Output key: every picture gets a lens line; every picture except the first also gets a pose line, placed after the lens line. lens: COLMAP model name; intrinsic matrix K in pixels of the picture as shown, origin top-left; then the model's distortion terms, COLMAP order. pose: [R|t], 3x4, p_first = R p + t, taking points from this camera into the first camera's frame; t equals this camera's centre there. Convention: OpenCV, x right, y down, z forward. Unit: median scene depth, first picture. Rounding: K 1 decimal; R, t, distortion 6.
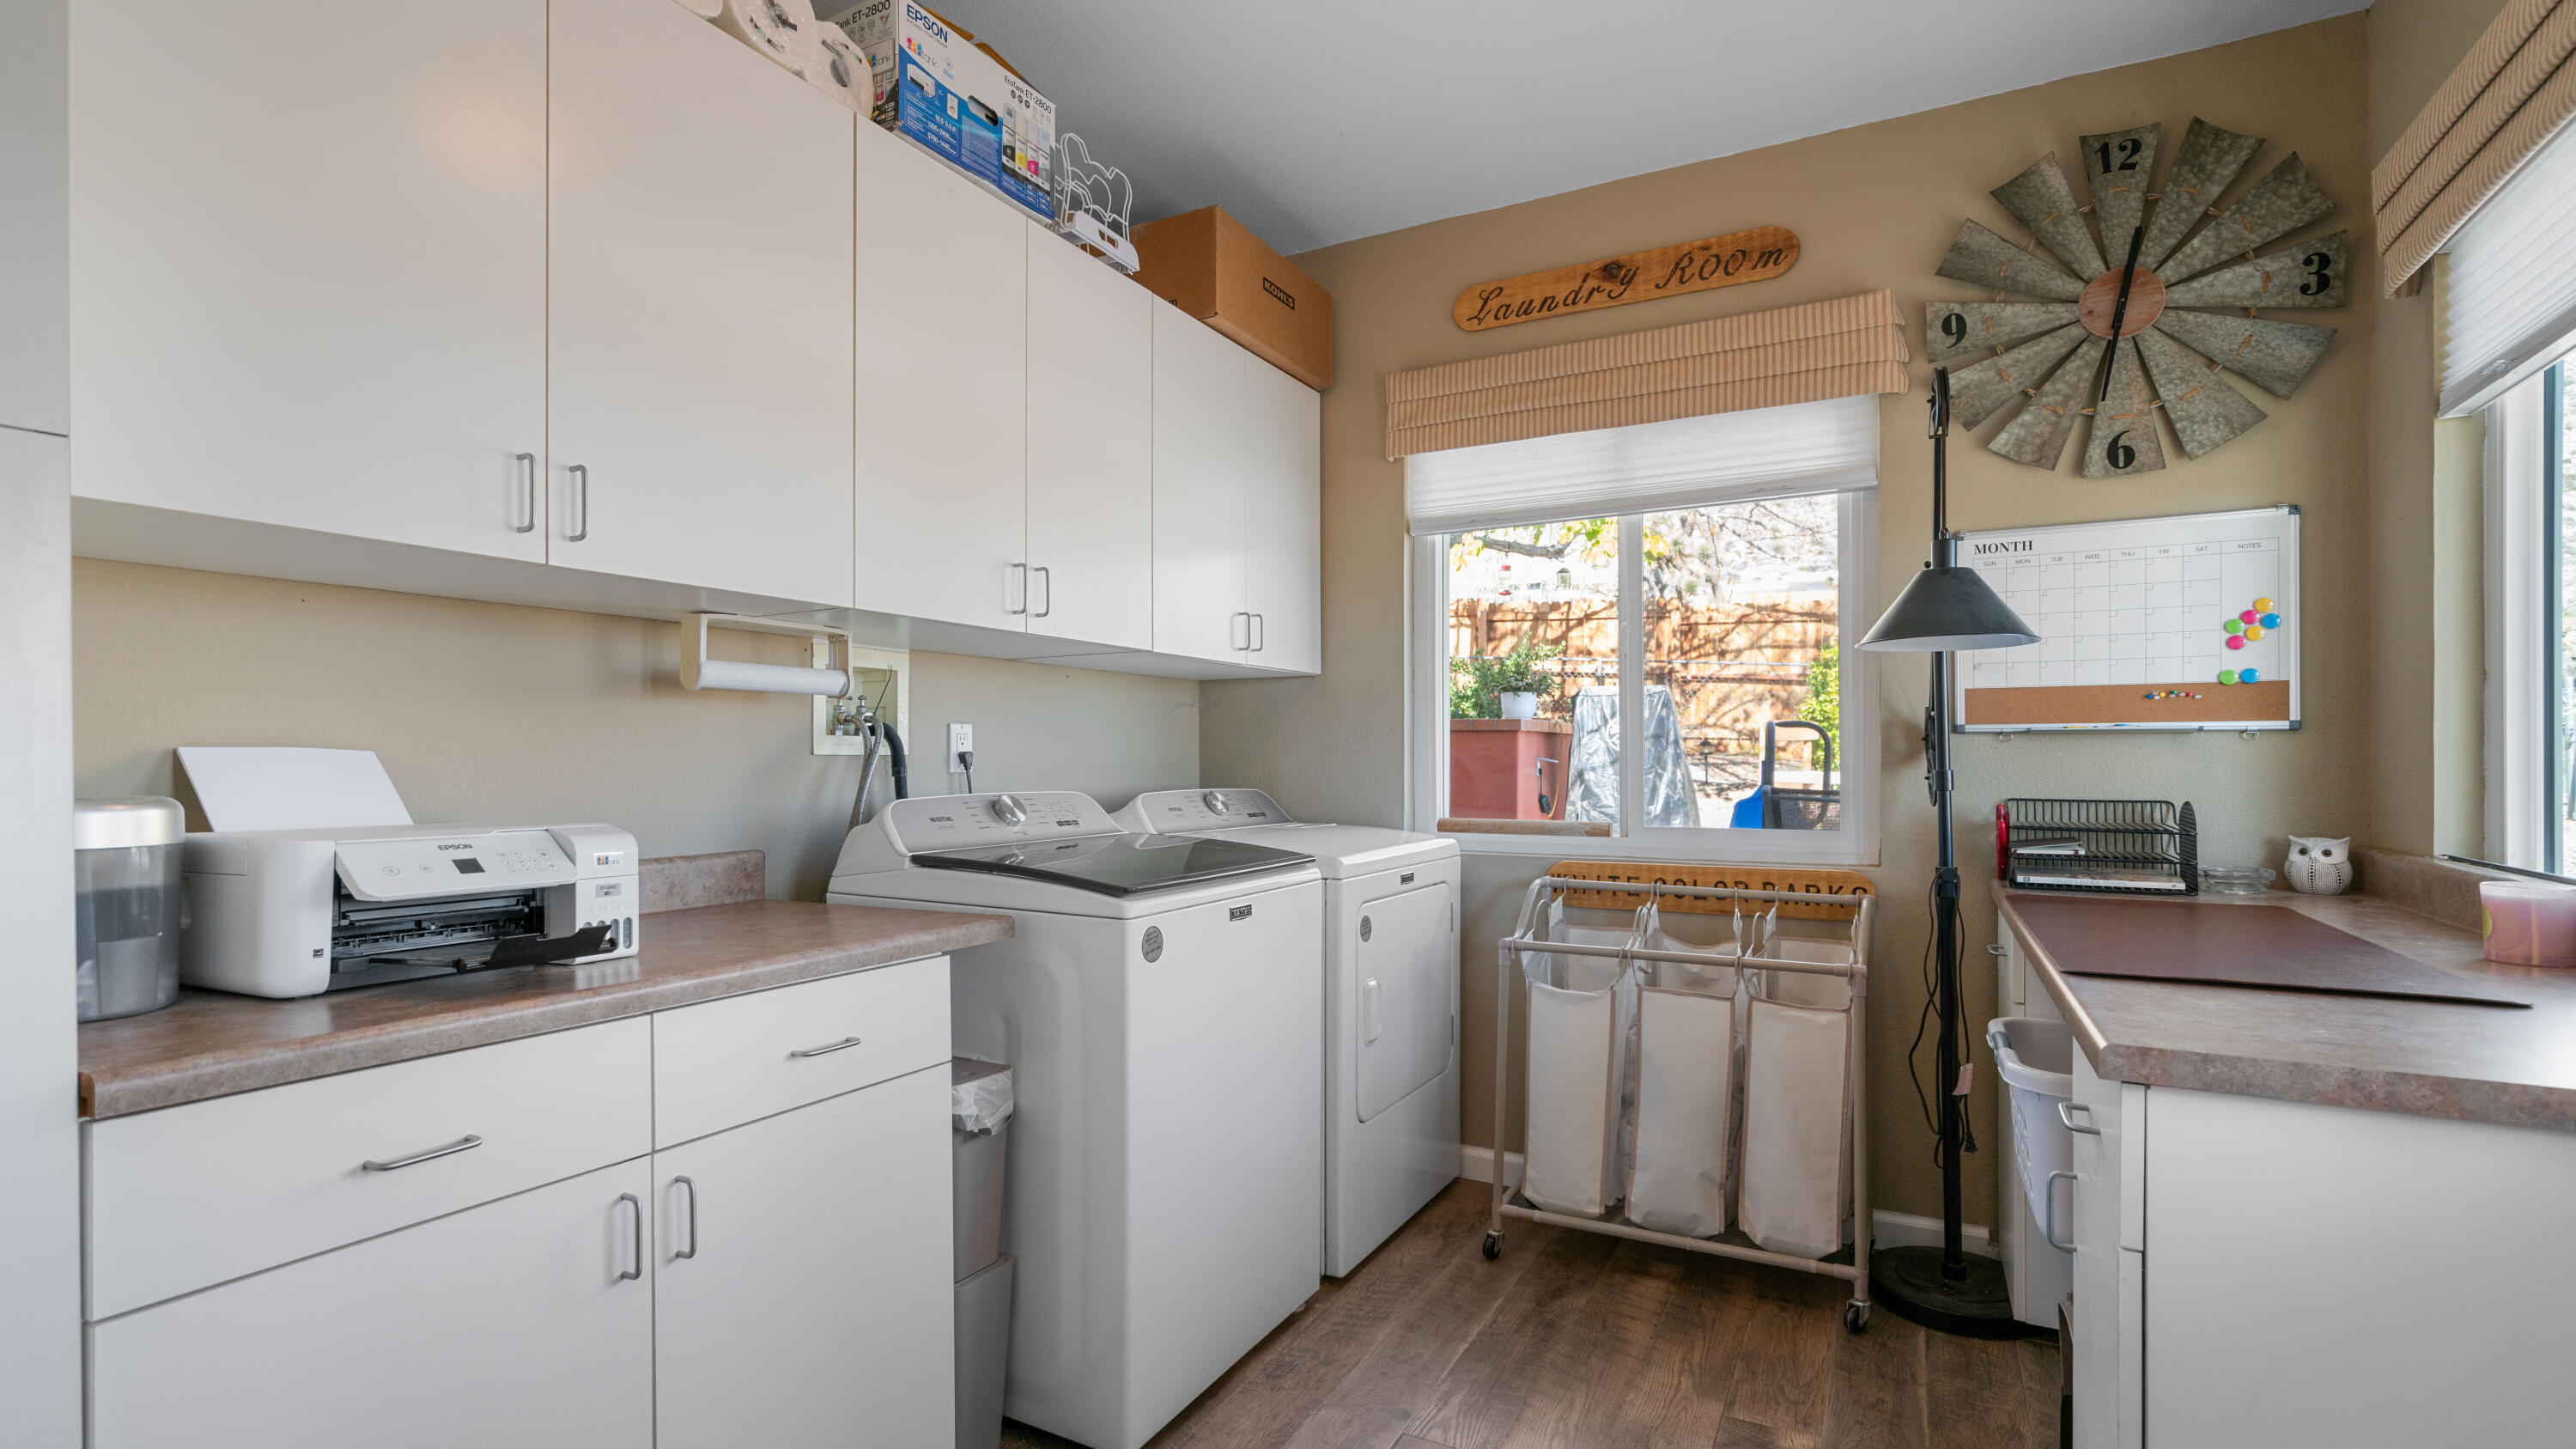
lens RADIAL K [[1172.0, 0, 1300.8], [0, 1172.0, 758.3], [0, 0, 1]] dist [-0.000185, 0.001932]
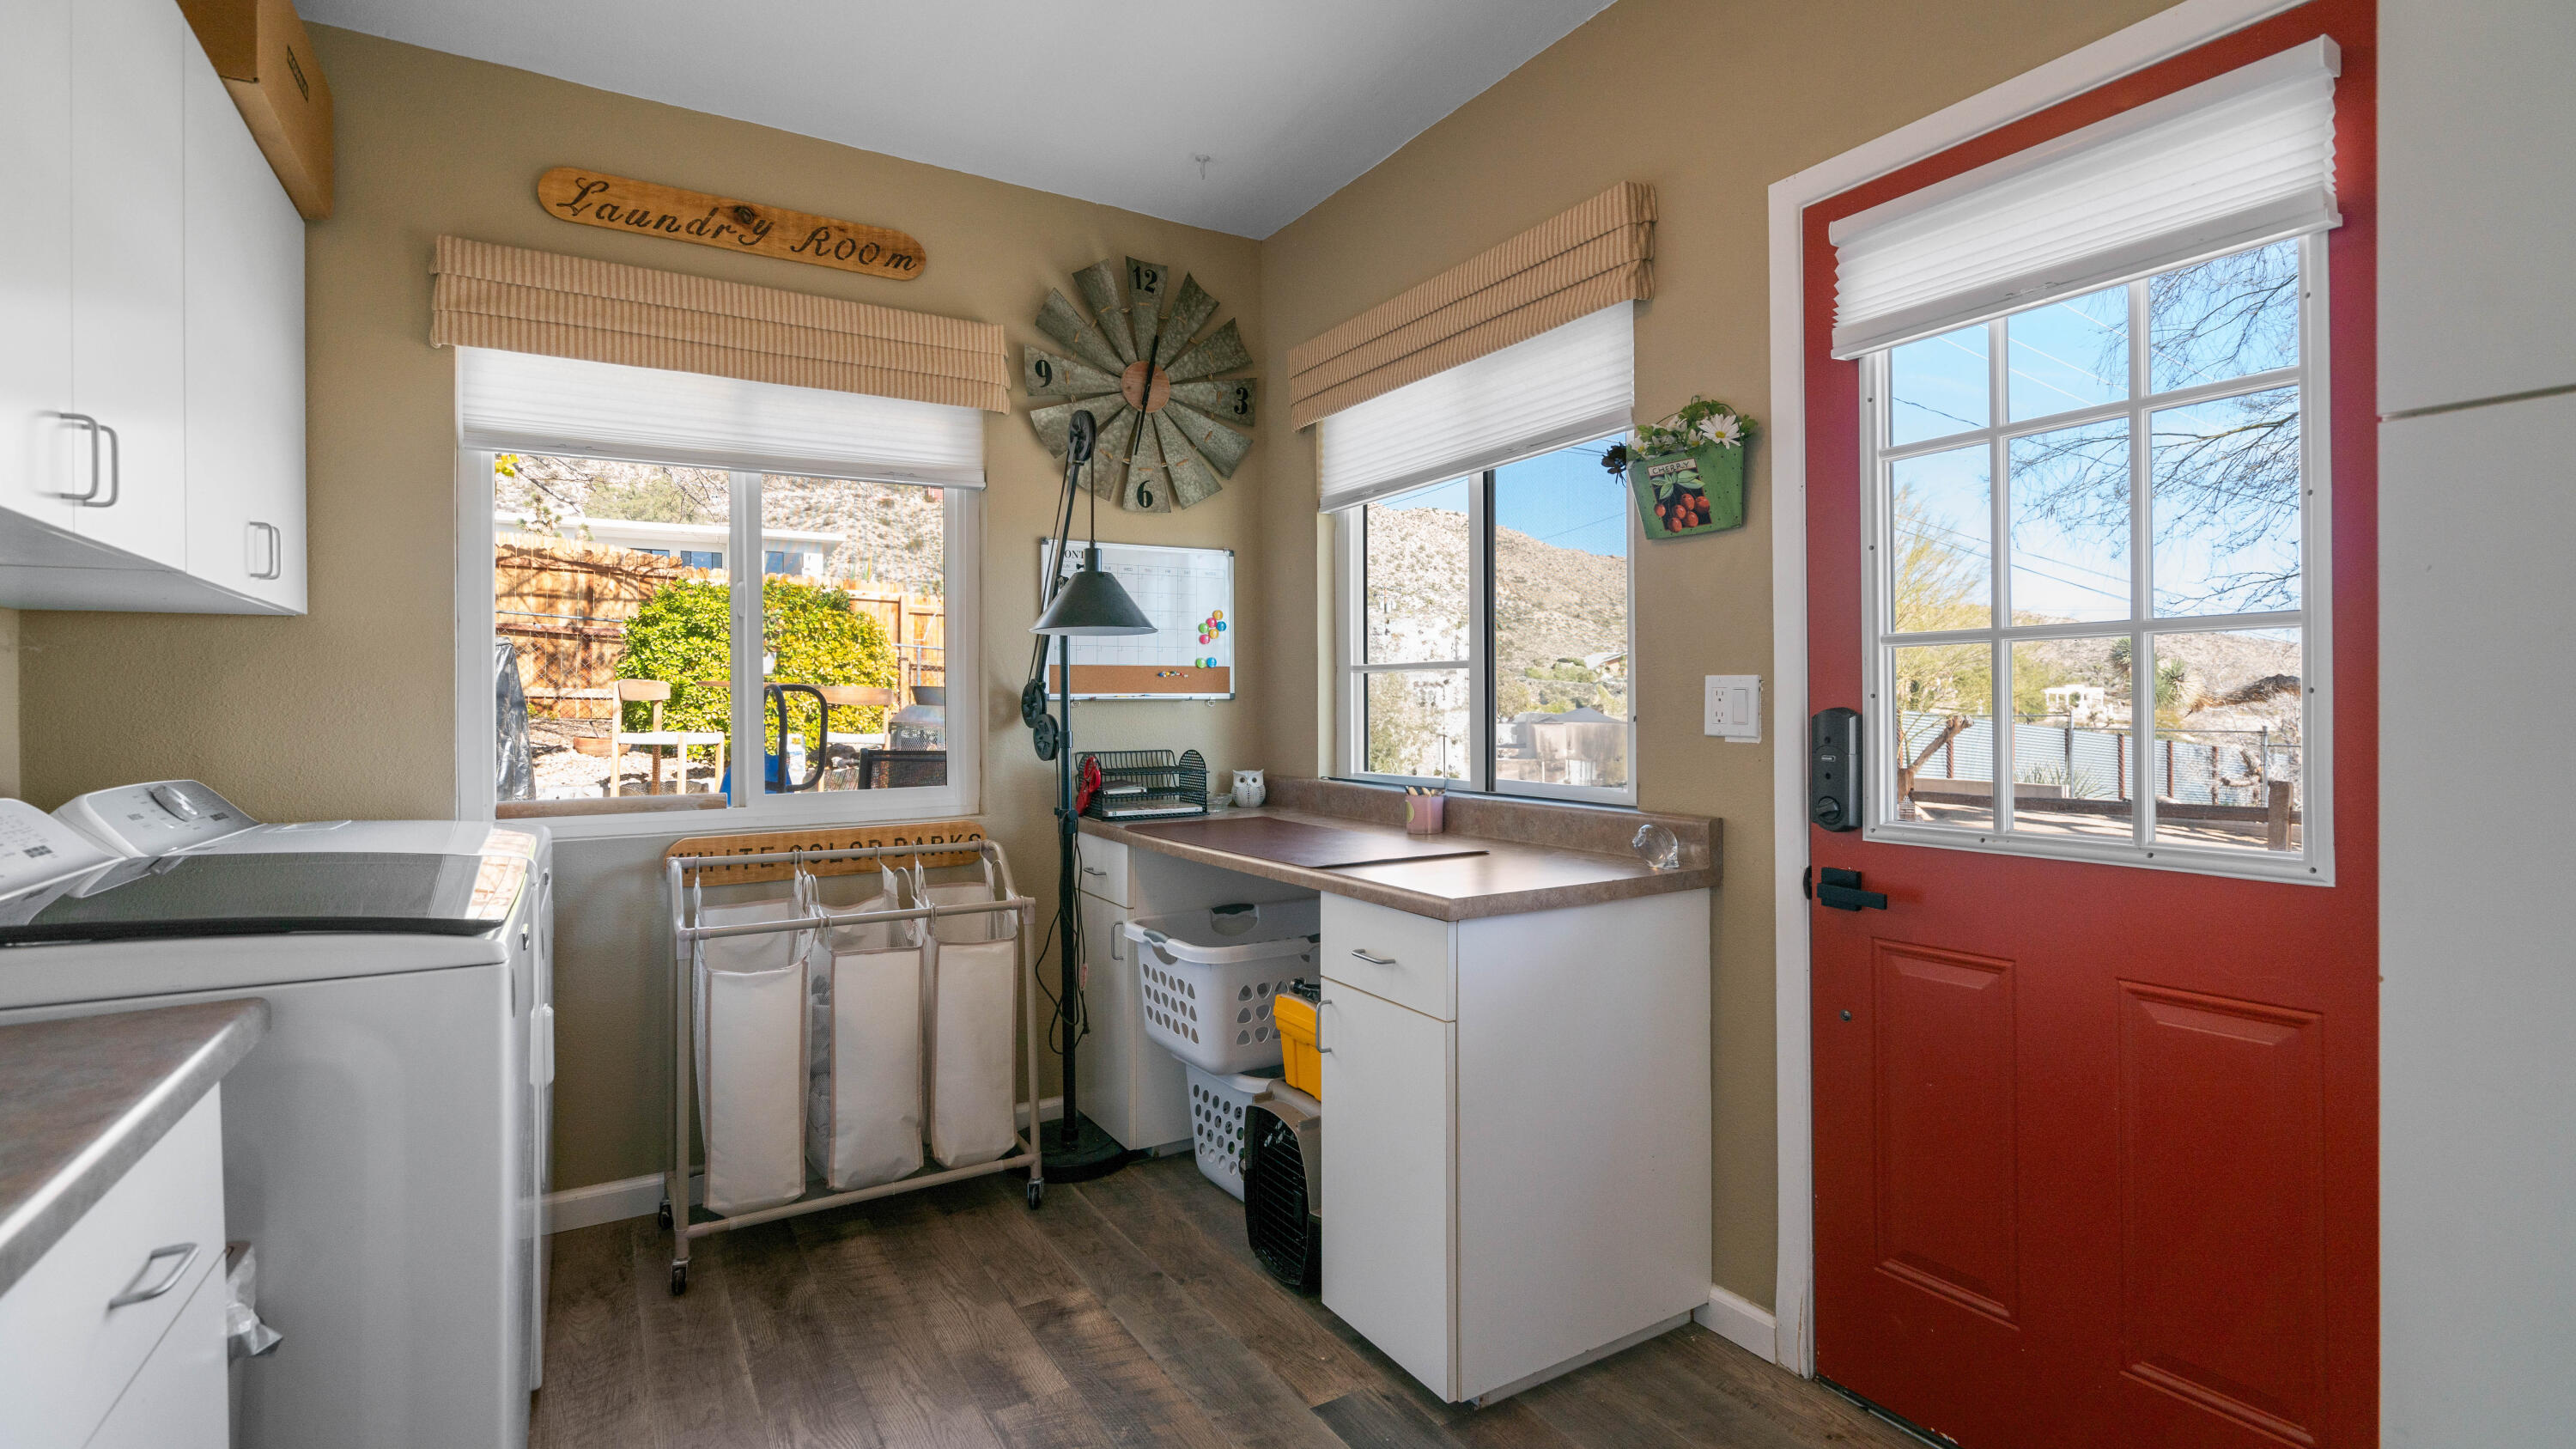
lens RADIAL K [[1172.0, 0, 1284.1], [0, 1172.0, 704.8], [0, 0, 1]] dist [-0.000185, 0.001932]
pose [[0.518417, -0.001797, 0.855126, -0.372627], [0.008478, 0.999959, -0.003039, -0.011485], [-0.855086, 0.008825, 0.518411, 0.151234]]
